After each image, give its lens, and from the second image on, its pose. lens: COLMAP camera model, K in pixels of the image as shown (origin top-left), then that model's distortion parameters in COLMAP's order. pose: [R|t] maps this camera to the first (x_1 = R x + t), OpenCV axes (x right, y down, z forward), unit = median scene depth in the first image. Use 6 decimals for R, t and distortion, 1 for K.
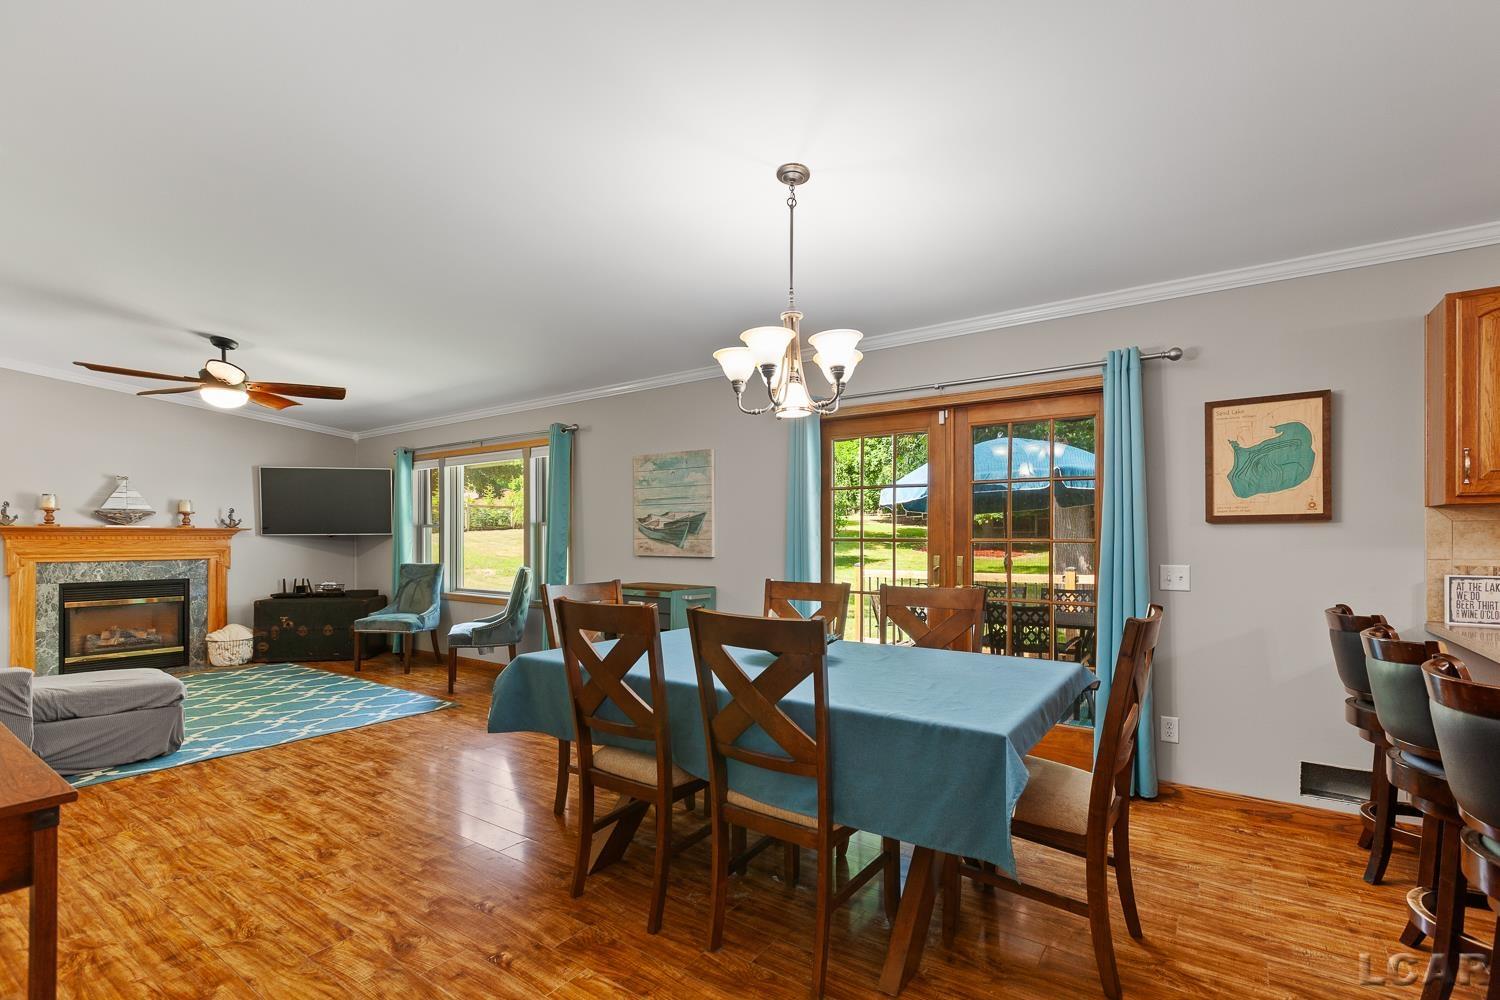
lens RADIAL K [[675.8, 0, 761.3], [0, 675.8, 545.1], [0, 0, 1]] dist [0.004810, -0.002376]
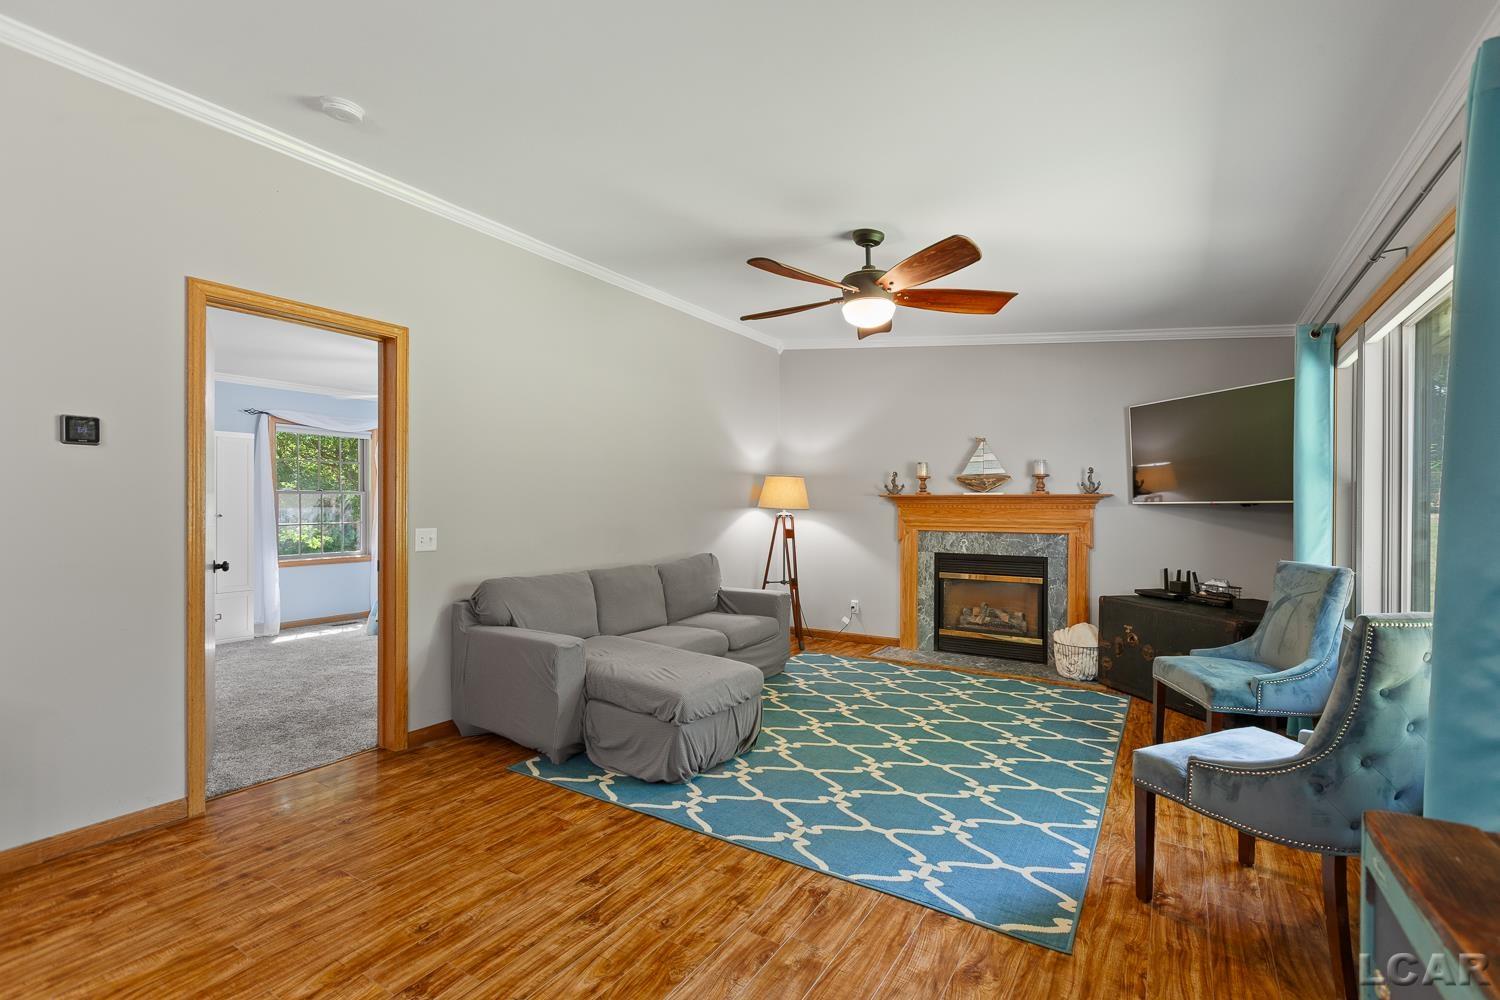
lens RADIAL K [[675.8, 0, 748.7], [0, 675.8, 504.2], [0, 0, 1]] dist [0.004810, -0.002376]
pose [[0.042521, 0.001659, -0.999094, -0.093003], [-0.014786, 0.999890, 0.001031, -0.015734], [0.998986, 0.014729, 0.042541, 1.027013]]
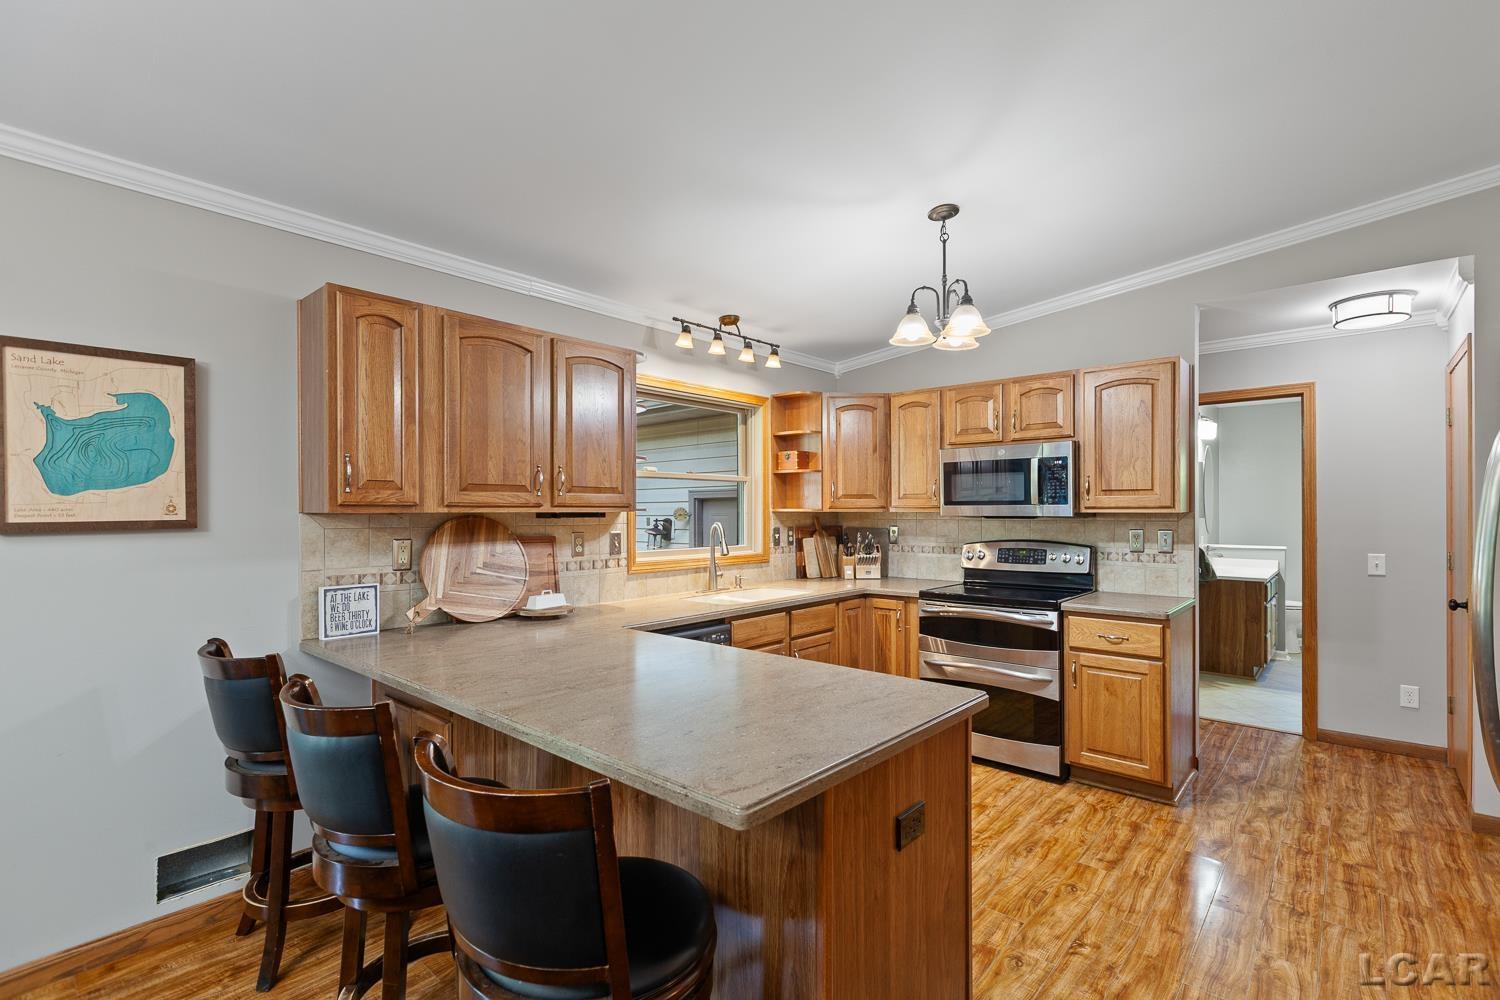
lens RADIAL K [[675.8, 0, 754.0], [0, 675.8, 509.8], [0, 0, 1]] dist [0.004810, -0.002376]
pose [[0.119000, 0.003160, 0.992889, 0.112084], [0.015718, 0.999864, -0.005066, -0.032540], [-0.992770, 0.016209, 0.118934, 0.205211]]
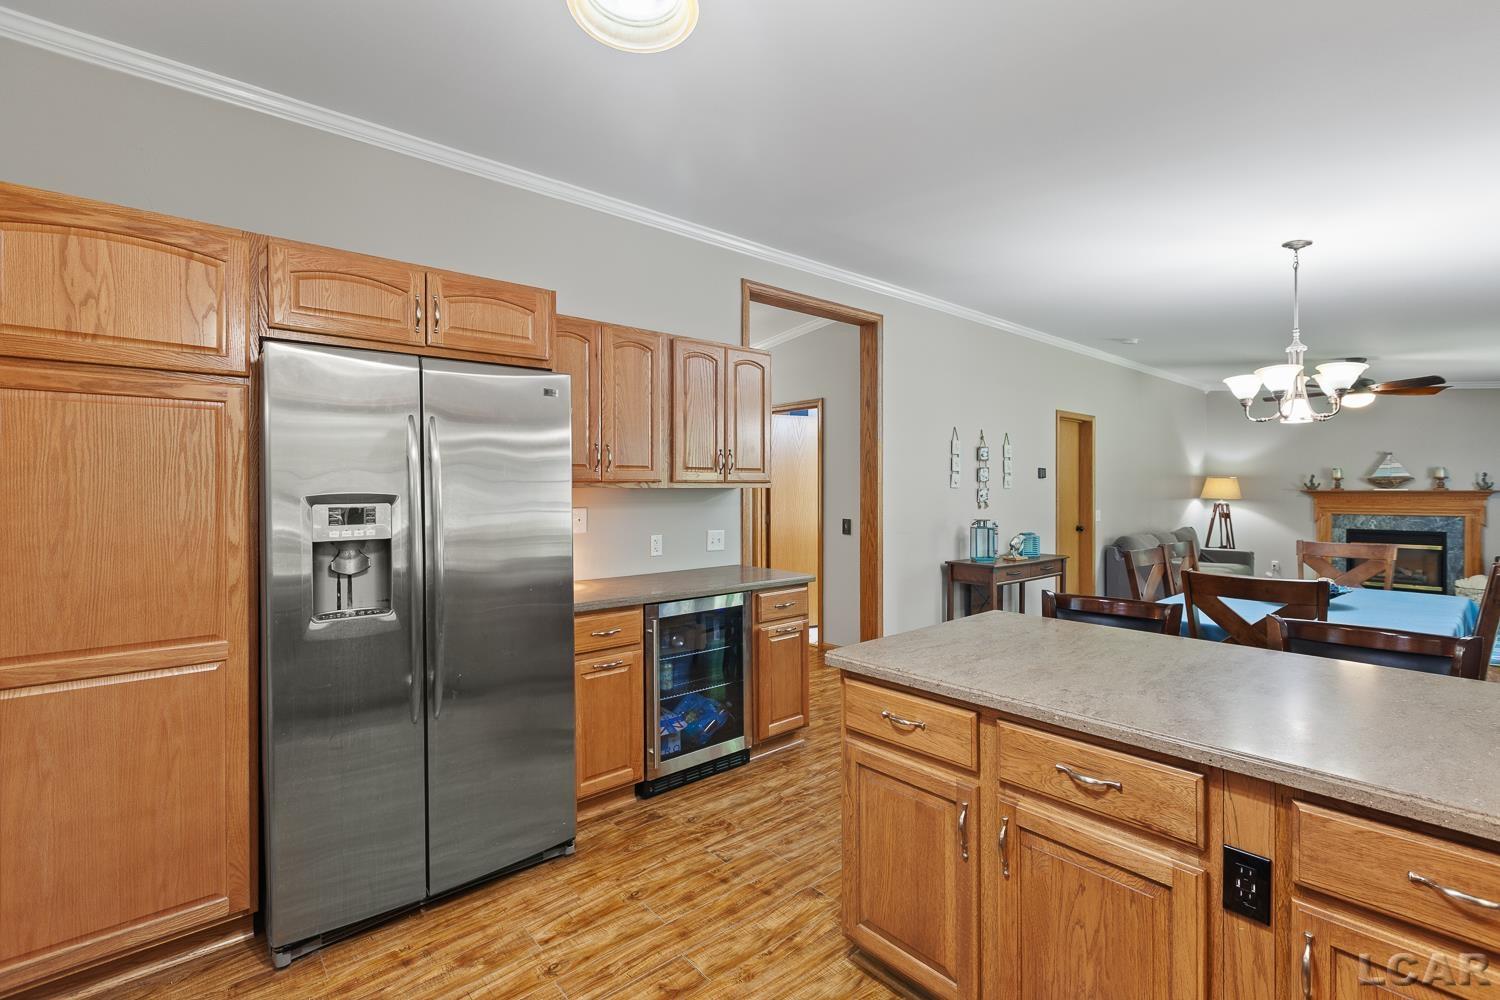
lens RADIAL K [[675.8, 0, 758.0], [0, 675.8, 491.5], [0, 0, 1]] dist [0.004810, -0.002376]
pose [[-0.244418, 0.003099, -0.969665, 1.046391], [-0.008020, 0.999954, 0.005217, -0.032309], [0.969637, 0.009052, -0.244382, 0.181383]]
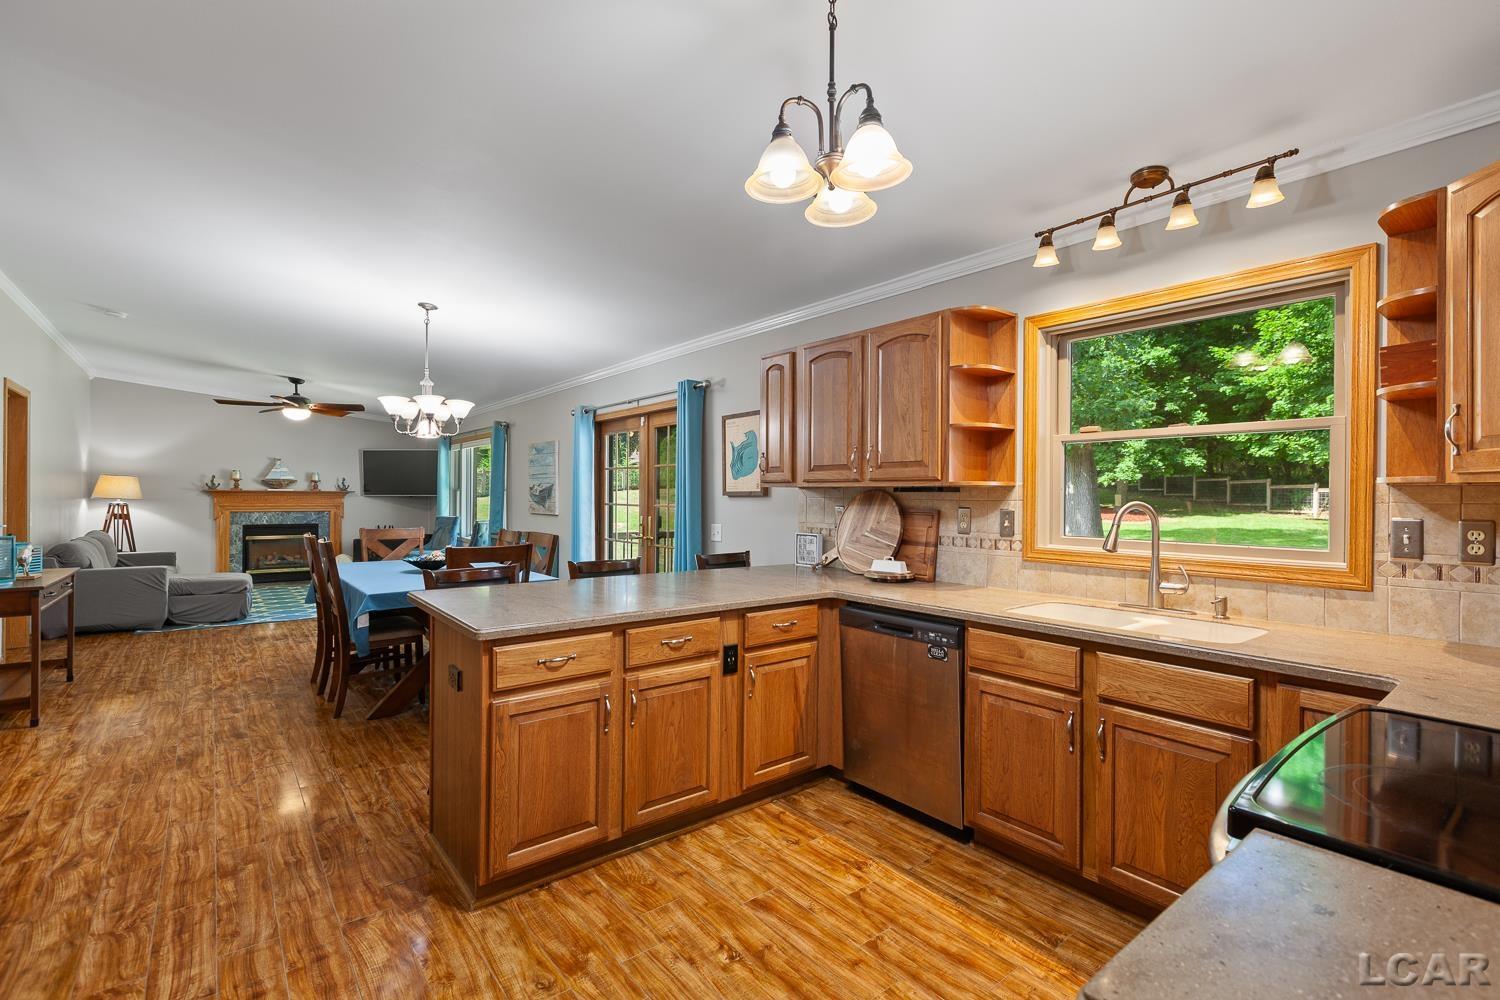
lens RADIAL K [[675.8, 0, 760.2], [0, 675.8, 499.0], [0, 0, 1]] dist [0.004810, -0.002376]
pose [[0.960636, 0.008577, -0.277678, 0.918107], [-0.010361, 0.999934, -0.004958, -0.015971], [0.277618, 0.007640, 0.960661, -0.331500]]
